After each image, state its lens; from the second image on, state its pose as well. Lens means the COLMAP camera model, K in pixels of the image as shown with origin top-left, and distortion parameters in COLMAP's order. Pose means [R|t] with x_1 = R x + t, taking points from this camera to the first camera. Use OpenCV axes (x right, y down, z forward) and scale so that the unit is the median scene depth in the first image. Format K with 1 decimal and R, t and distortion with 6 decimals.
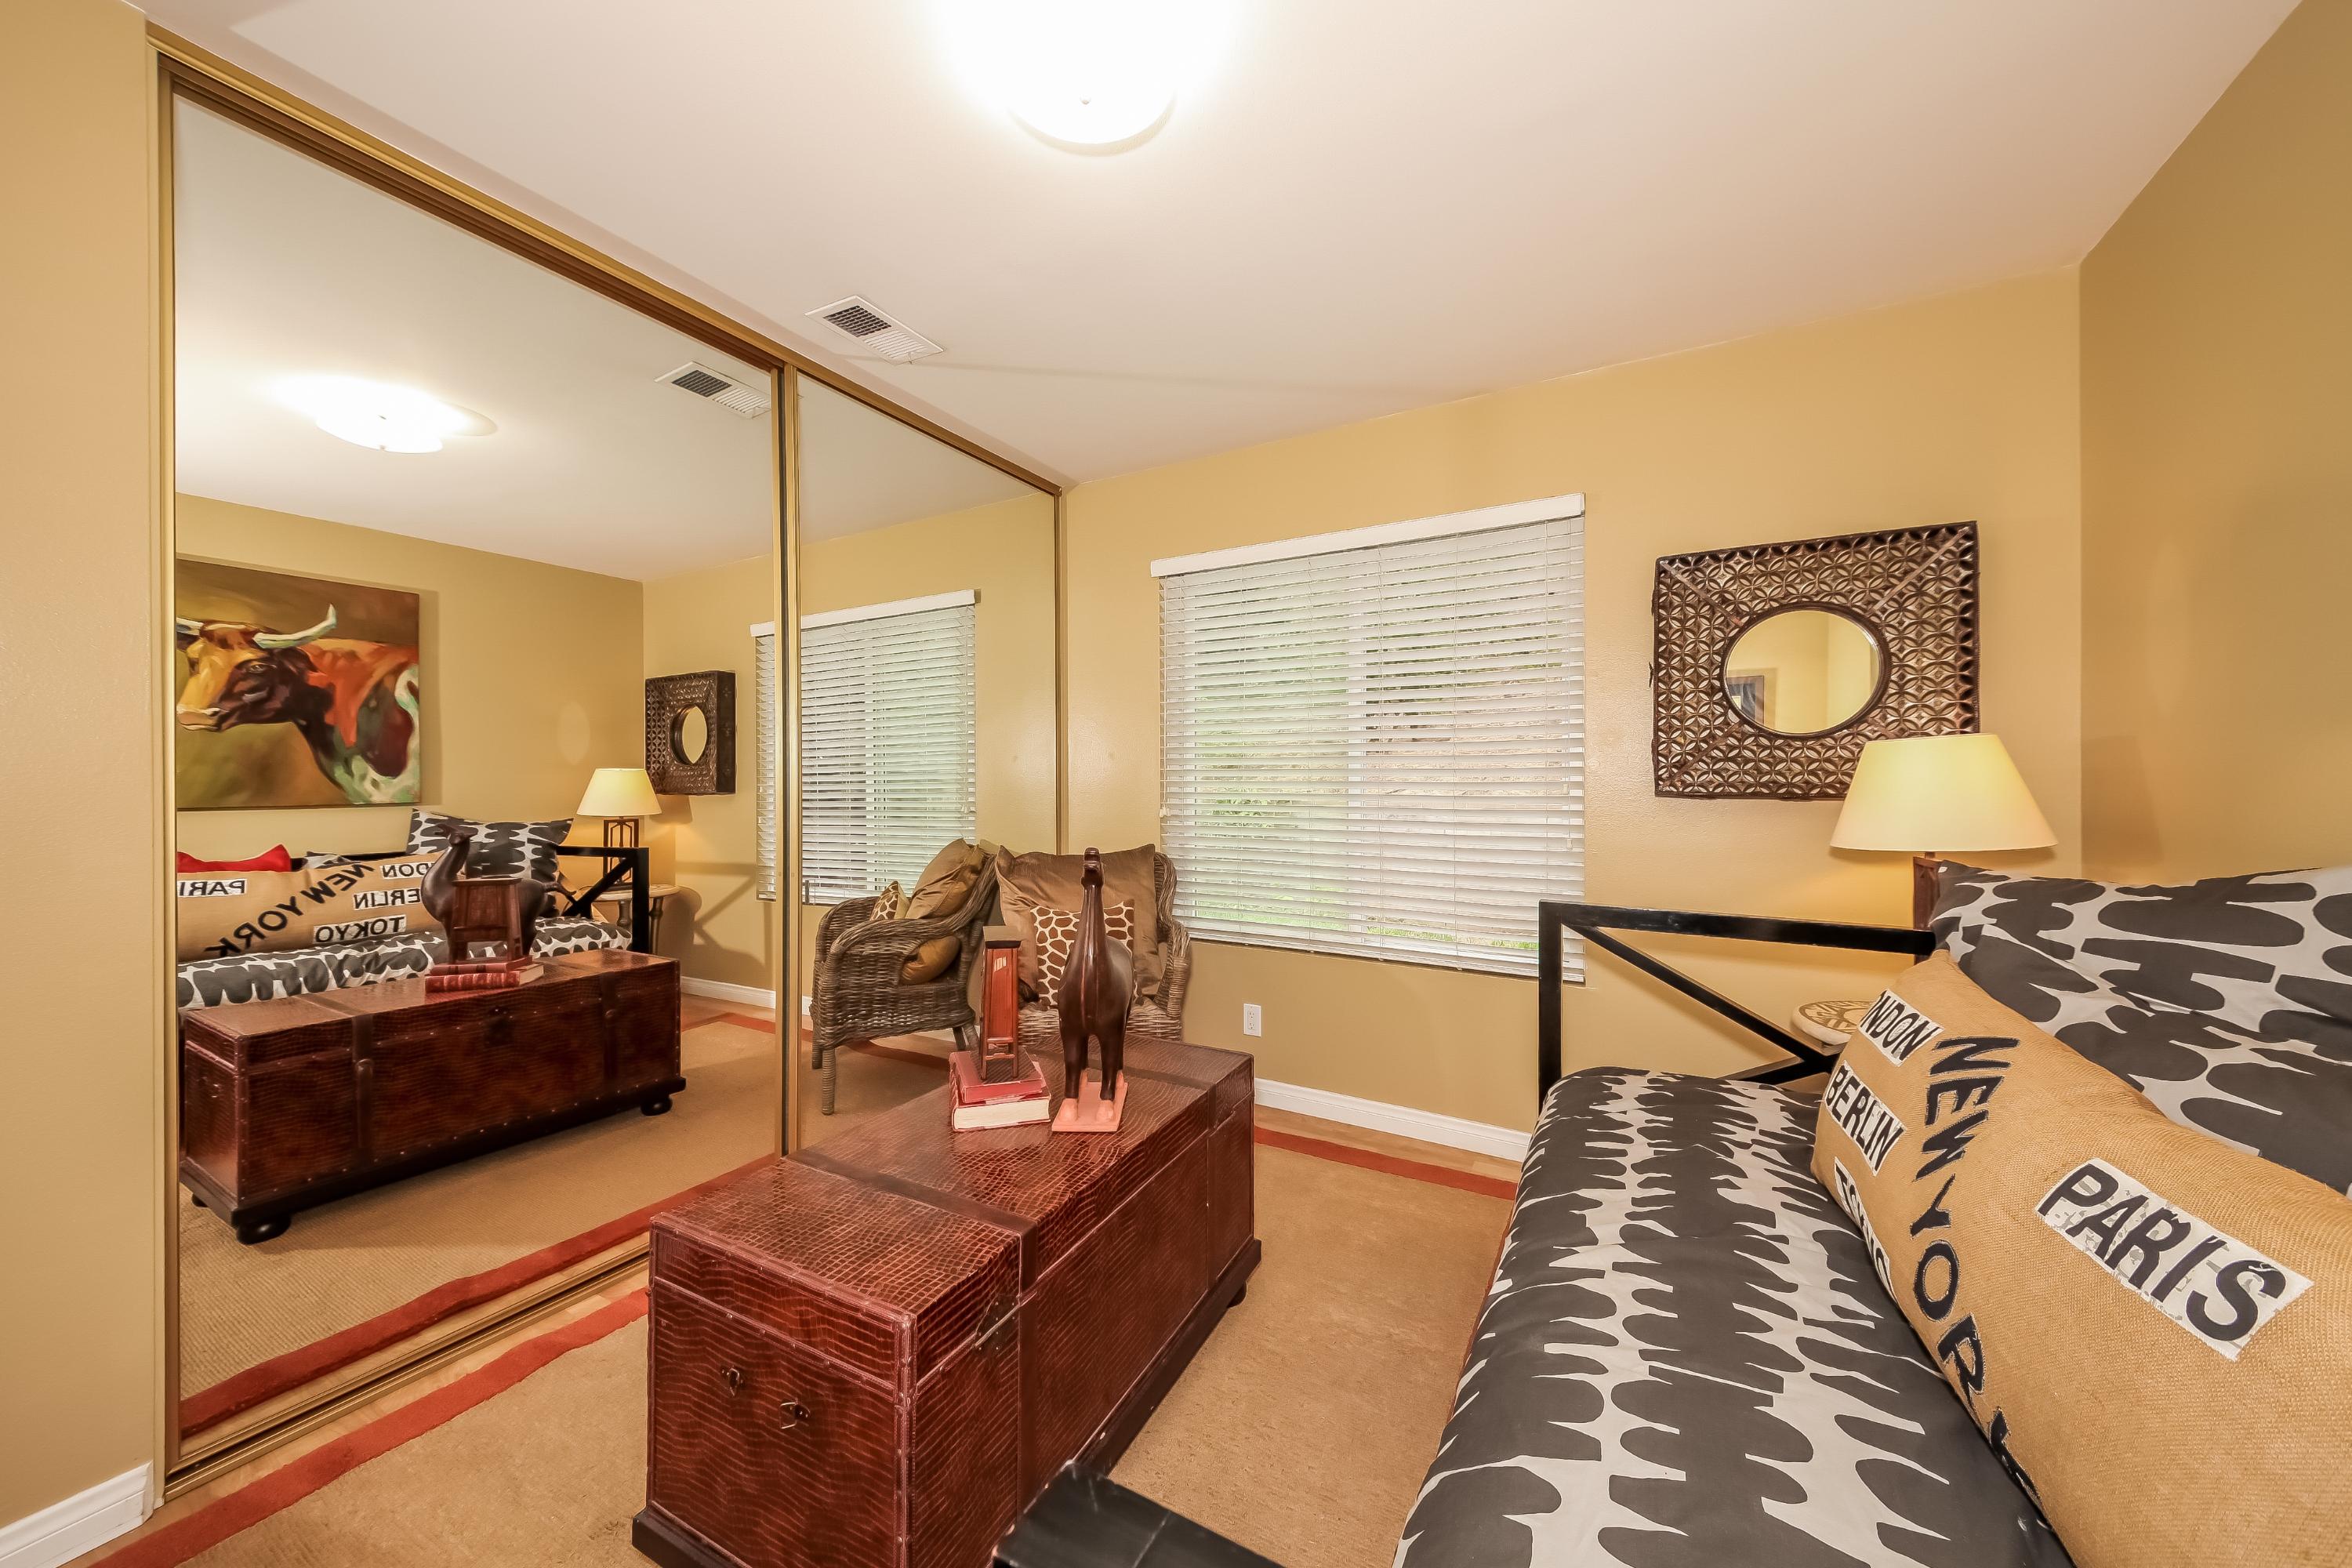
lens RADIAL K [[820.2, 0, 1177.8], [0, 820.2, 778.1], [0, 0, 1]] dist [0.001029, -0.000067]
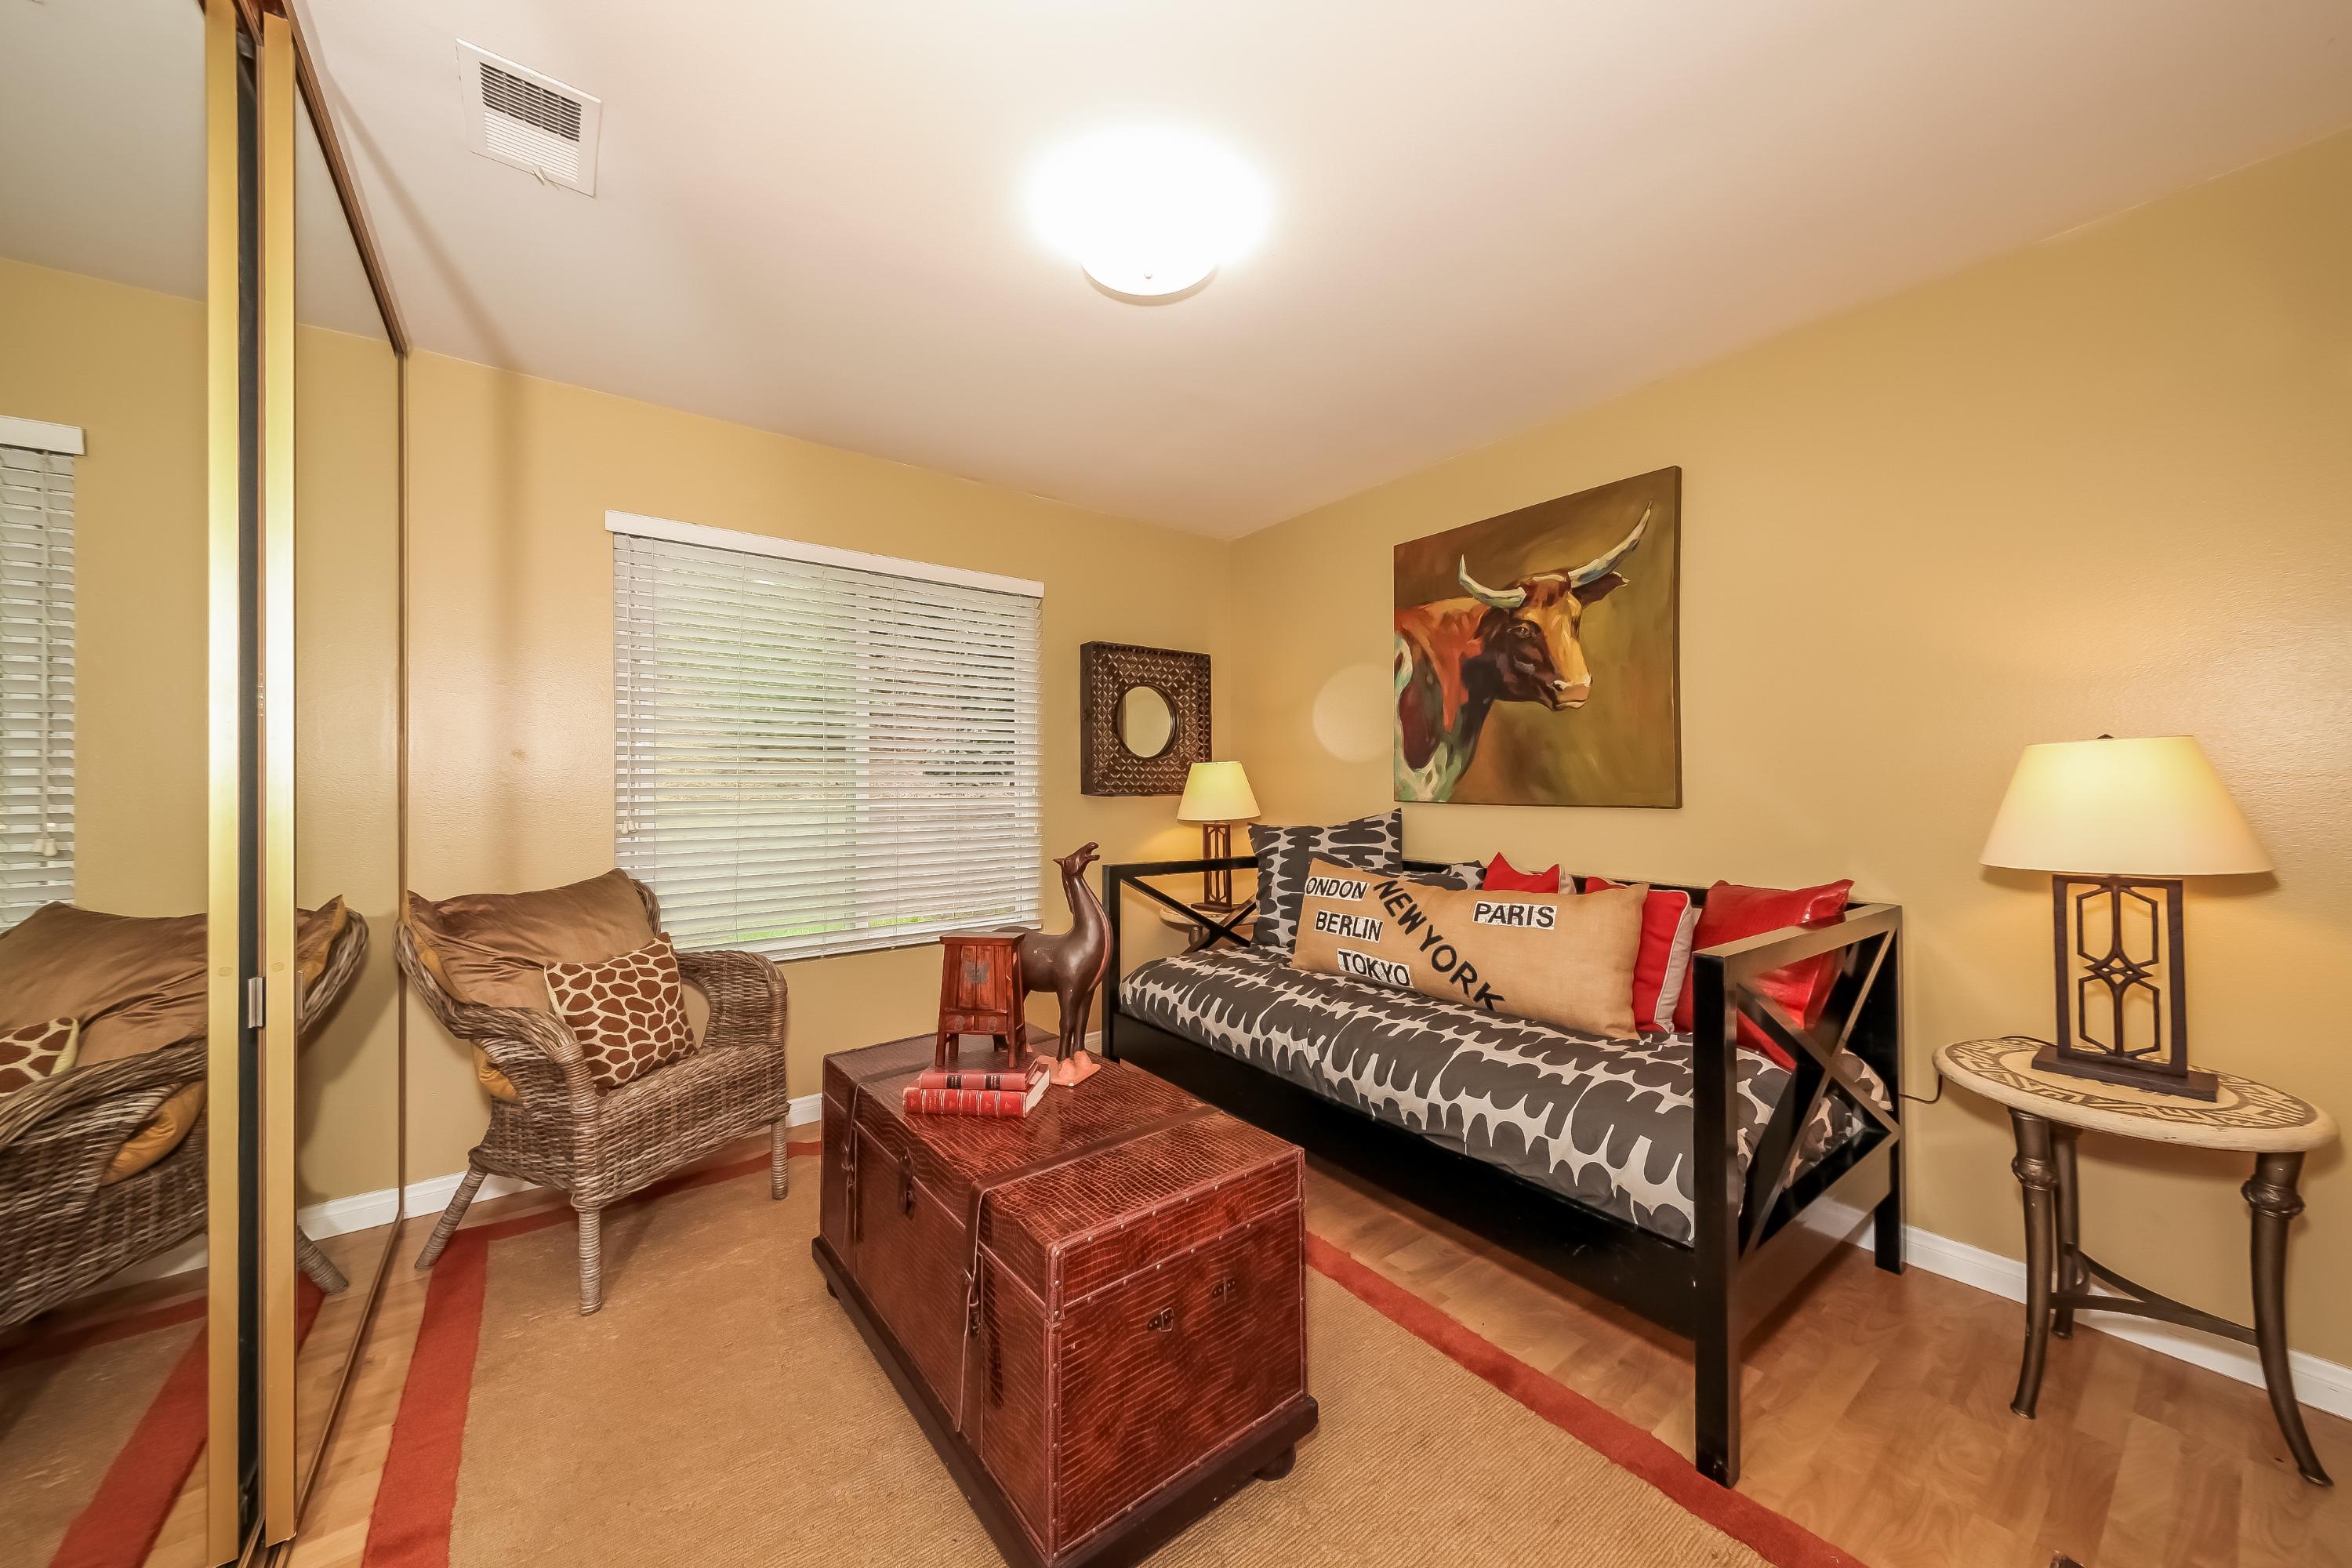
lens RADIAL K [[820.9, 0, 1146.6], [0, 820.9, 775.5], [0, 0, 1]] dist [0.061128, -0.000016]
pose [[0.423979, 0.003434, 0.905665, -1.526753], [0.002321, 0.999985, -0.004878, -0.014592], [-0.905669, 0.004170, 0.423965, 0.499392]]
